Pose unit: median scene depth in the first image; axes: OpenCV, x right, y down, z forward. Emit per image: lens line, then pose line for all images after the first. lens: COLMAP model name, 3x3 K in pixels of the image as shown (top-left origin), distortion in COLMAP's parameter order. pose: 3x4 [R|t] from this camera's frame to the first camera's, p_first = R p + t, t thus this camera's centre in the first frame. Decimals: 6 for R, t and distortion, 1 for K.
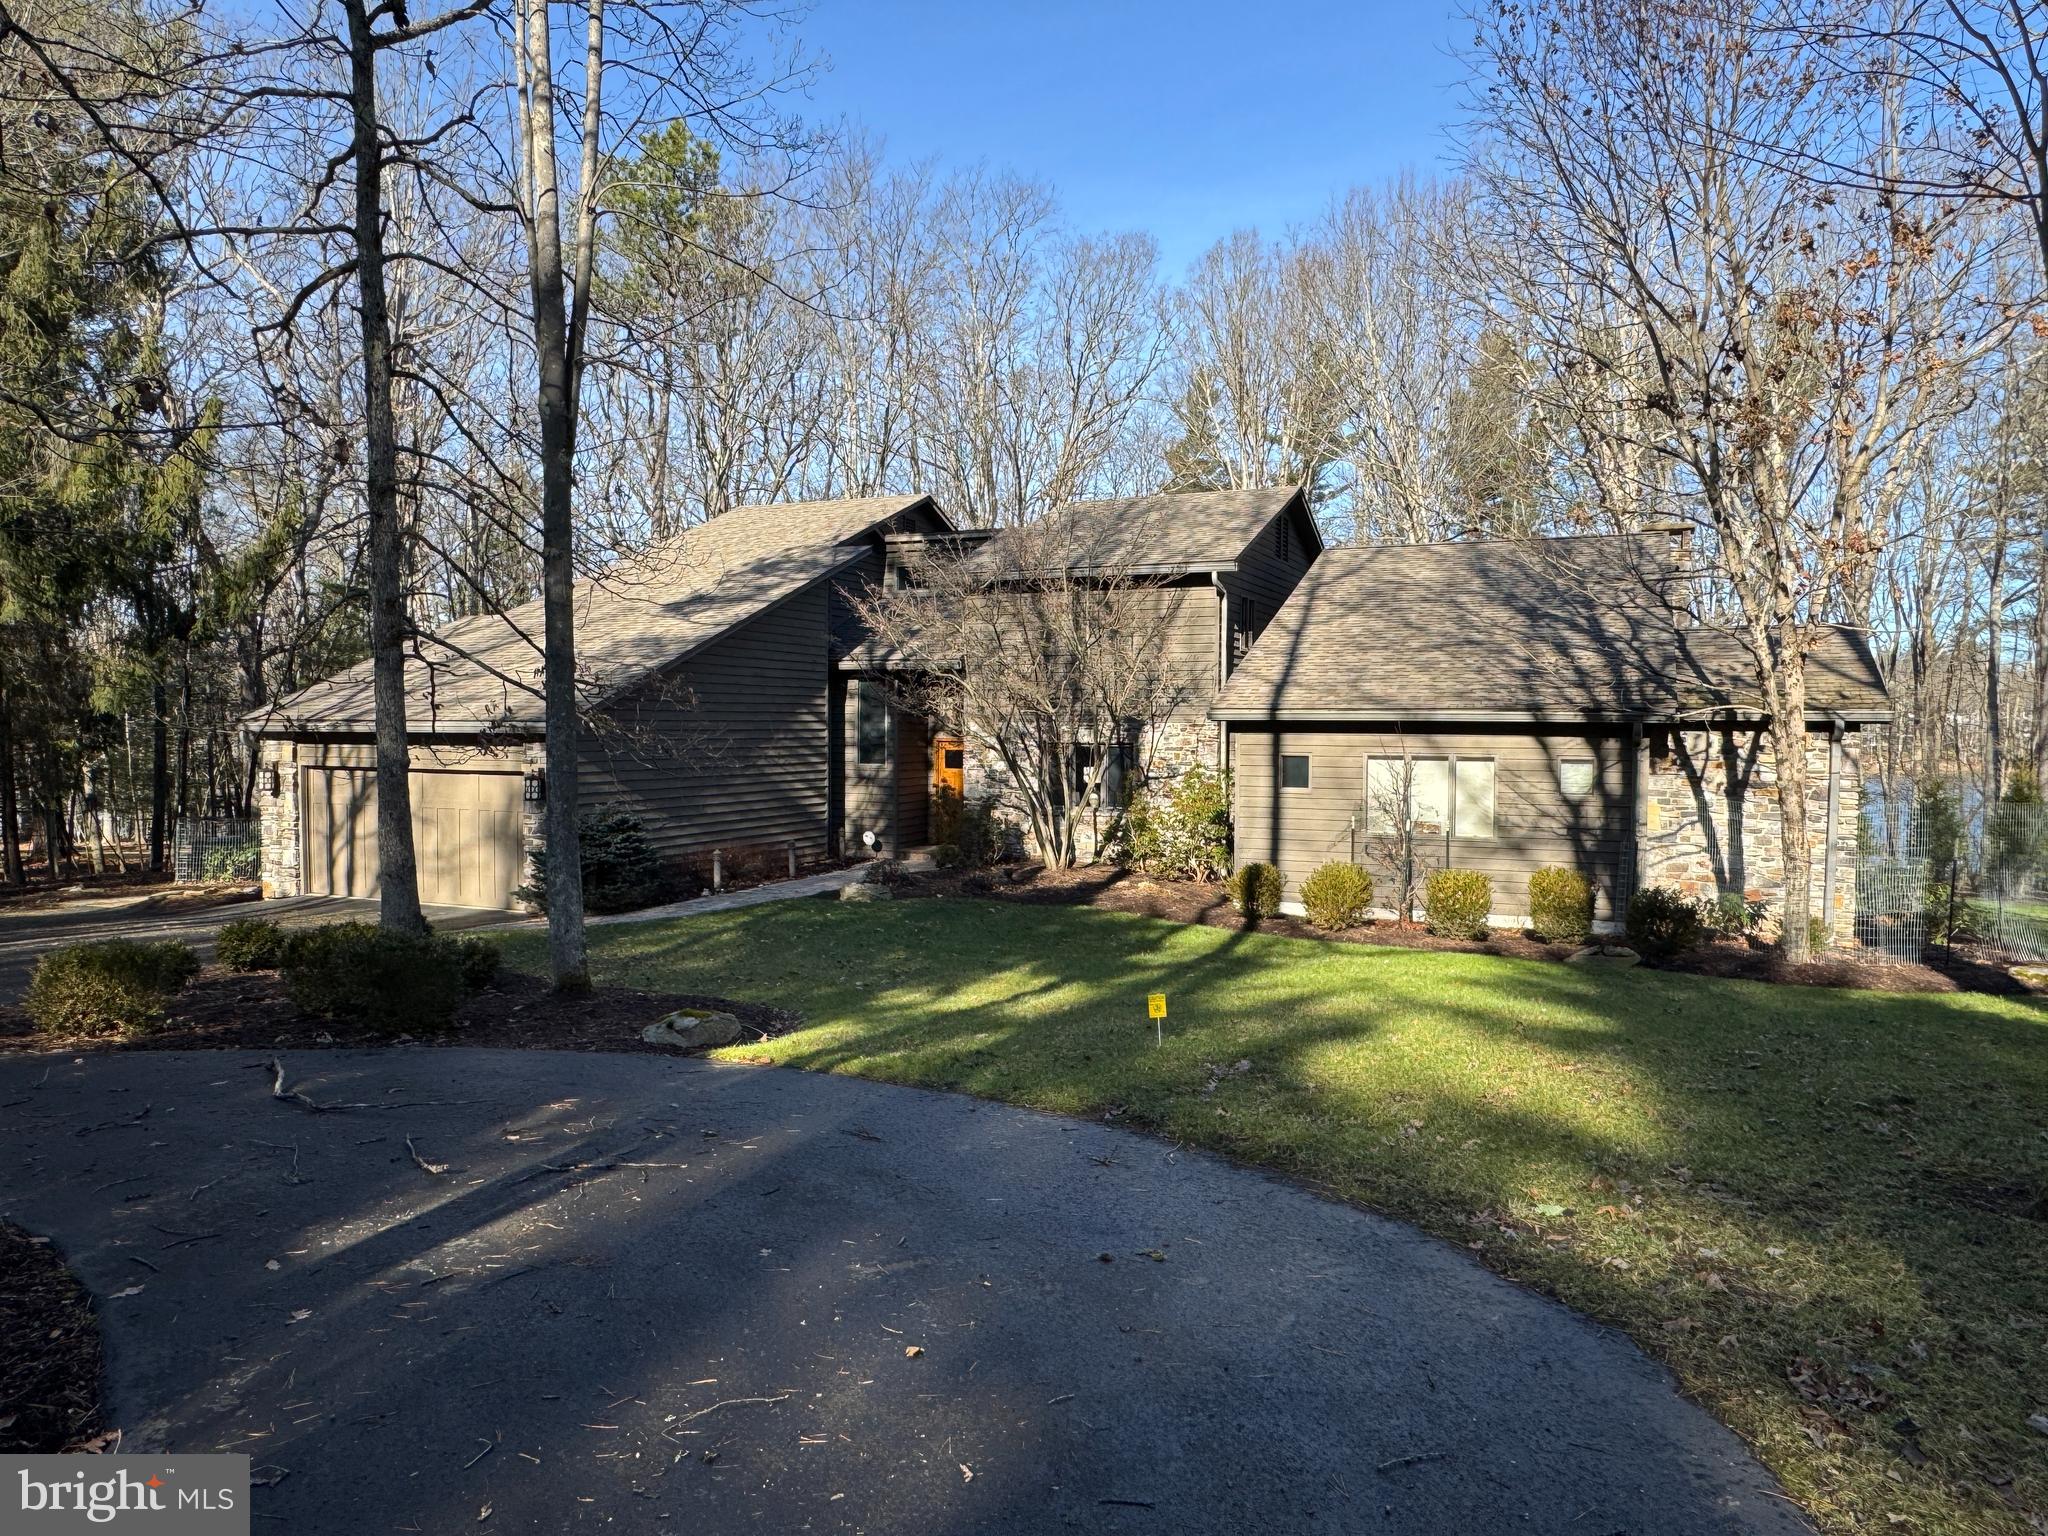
lens RADIAL K [[1394.9, 0, 1024.0], [0, 1394.9, 768.0], [0, 0, 1]] dist [0.005865, 0.002306]
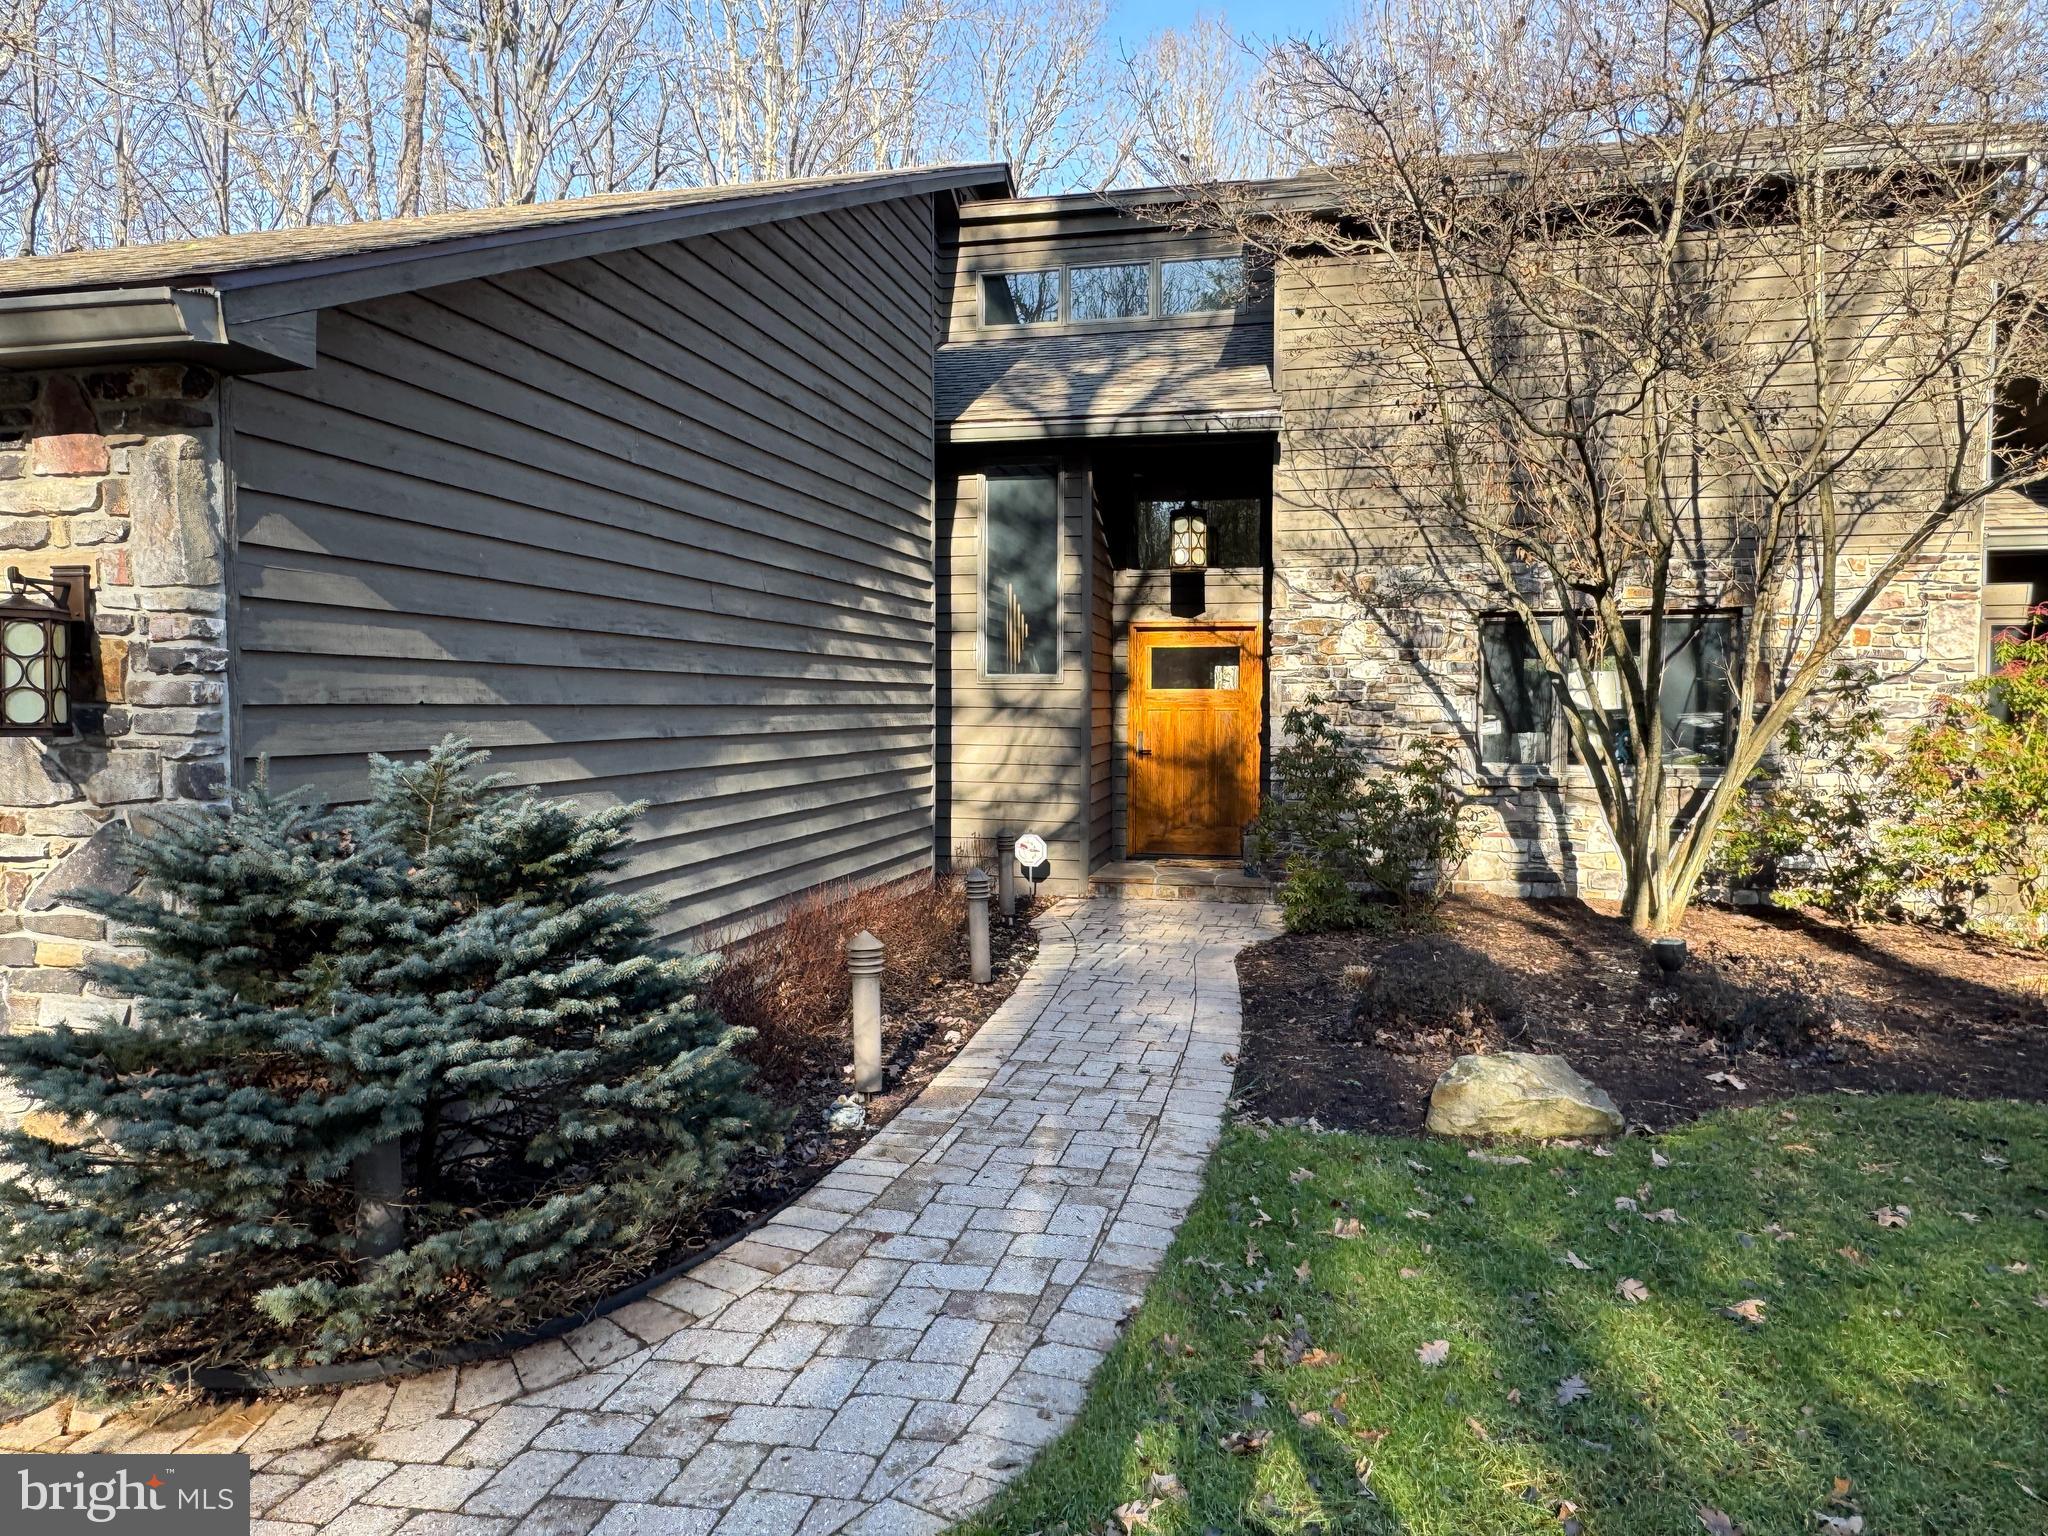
lens RADIAL K [[1354.0, 0, 1015.2], [0, 1354.0, 765.5], [0, 0, 1]] dist [-0.007815, 0.003456]
pose [[0.979607, -0.011556, 0.200591, -0.254286], [0.009307, 0.999883, 0.012148, 0.026055], [-0.200708, -0.010033, 0.979600, 0.783543]]
